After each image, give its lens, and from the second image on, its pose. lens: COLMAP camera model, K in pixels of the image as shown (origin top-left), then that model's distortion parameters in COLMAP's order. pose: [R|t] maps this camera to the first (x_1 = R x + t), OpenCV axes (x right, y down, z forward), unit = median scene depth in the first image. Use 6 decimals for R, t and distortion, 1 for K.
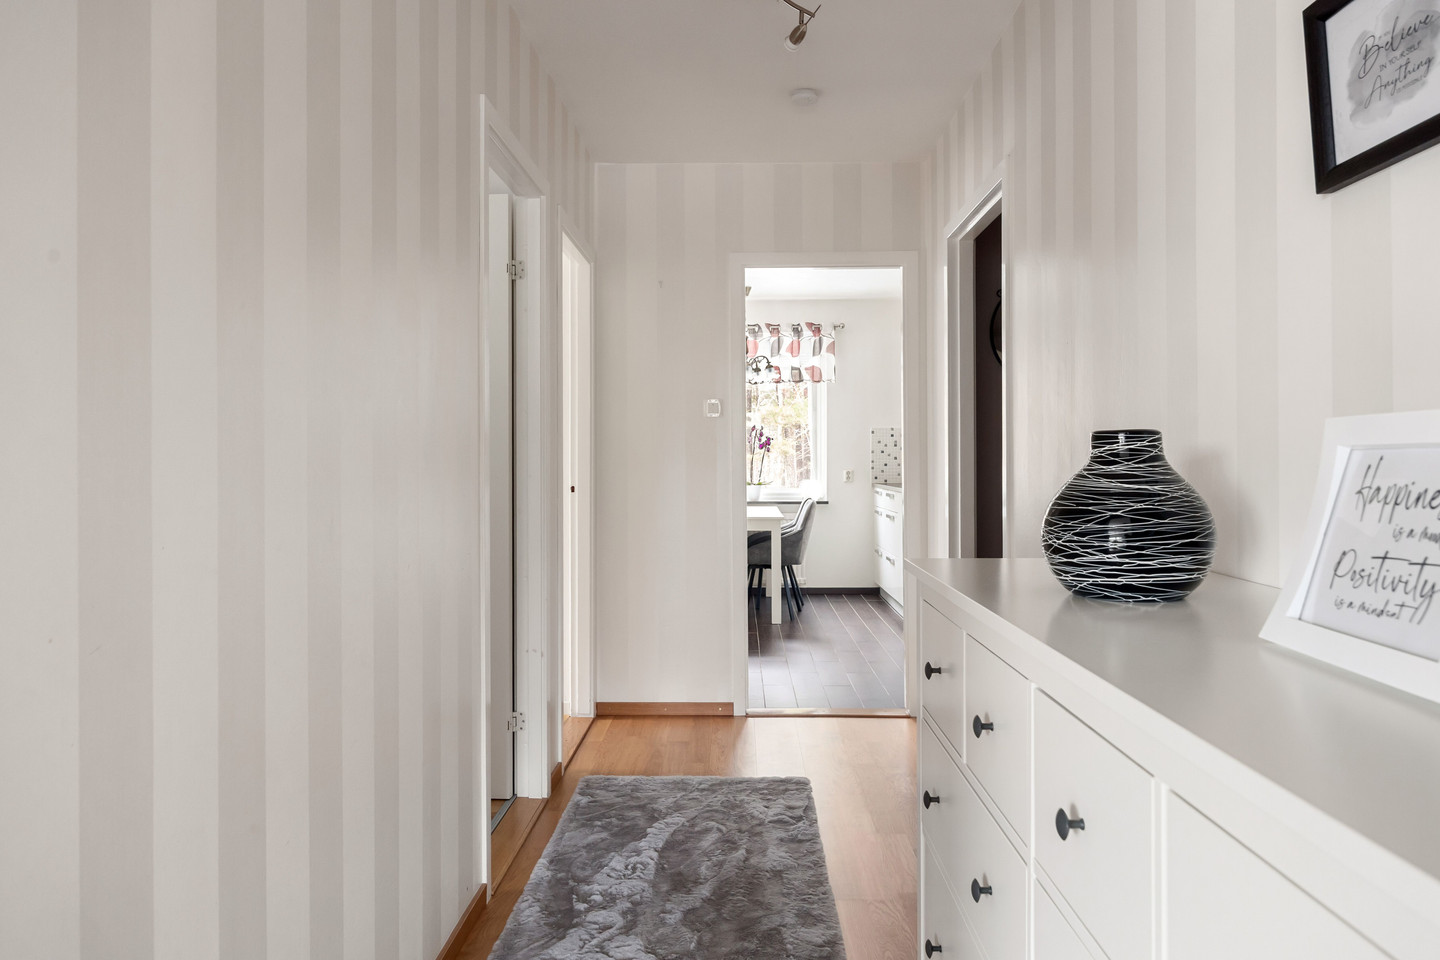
lens RADIAL K [[1043.0, 0, 722.6], [0, 1043.0, 478.9], [0, 0, 1]] dist [0.004683, 0.000011]
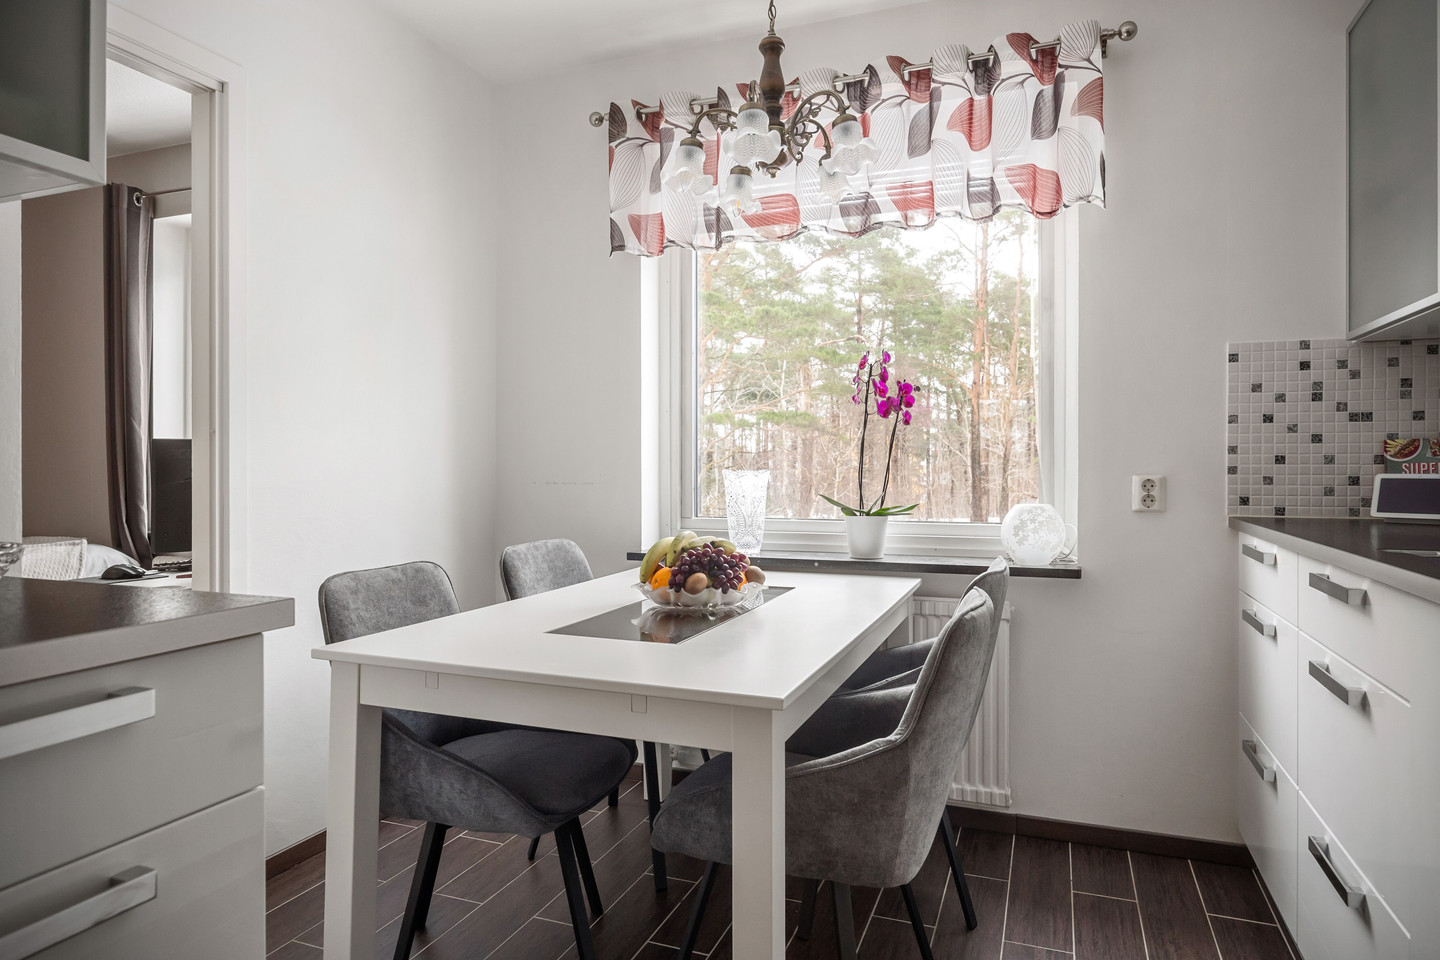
lens RADIAL K [[871.8, 0, 717.9], [0, 871.8, 475.0], [0, 0, 1]] dist [-0.010155, 0.000366]
pose [[0.937264, 0.005864, -0.348570, 0.089721], [-0.006347, 0.999980, -0.000245, -0.007778], [0.348562, 0.002442, 0.937283, 0.701205]]
